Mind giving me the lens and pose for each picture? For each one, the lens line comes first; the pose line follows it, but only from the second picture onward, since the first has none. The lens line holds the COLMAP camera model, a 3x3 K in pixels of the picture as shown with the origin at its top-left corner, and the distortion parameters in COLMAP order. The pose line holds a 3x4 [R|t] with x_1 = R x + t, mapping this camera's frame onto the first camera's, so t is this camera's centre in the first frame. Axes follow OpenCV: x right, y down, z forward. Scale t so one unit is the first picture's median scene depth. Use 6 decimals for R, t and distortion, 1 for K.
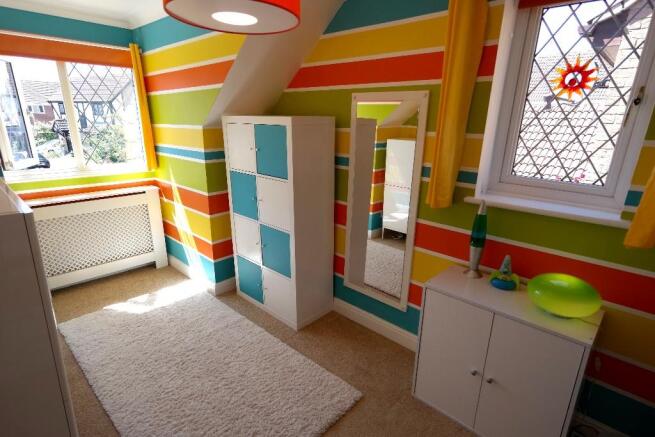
lens RADIAL K [[348.8, 0, 326.8], [0, 348.8, 226.8], [0, 0, 1]] dist [-0.002350, 0.012324]
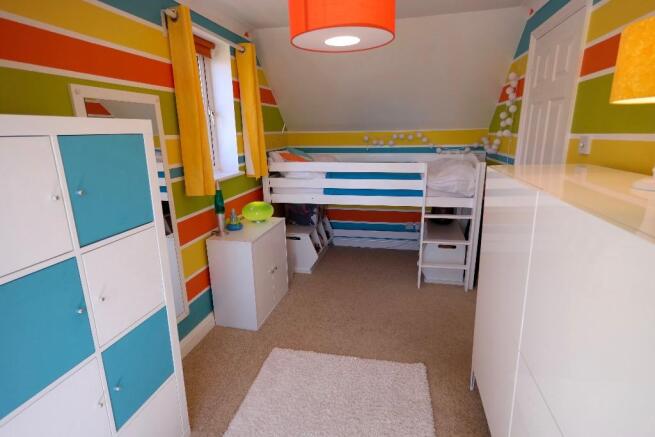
lens RADIAL K [[348.8, 0, 326.8], [0, 348.8, 226.8], [0, 0, 1]] dist [-0.002350, 0.012324]
pose [[-0.524394, -0.236210, 0.818056, -0.767470], [0.266710, 0.866835, 0.421263, -0.299178], [-0.808626, 0.439091, -0.391564, 0.980473]]
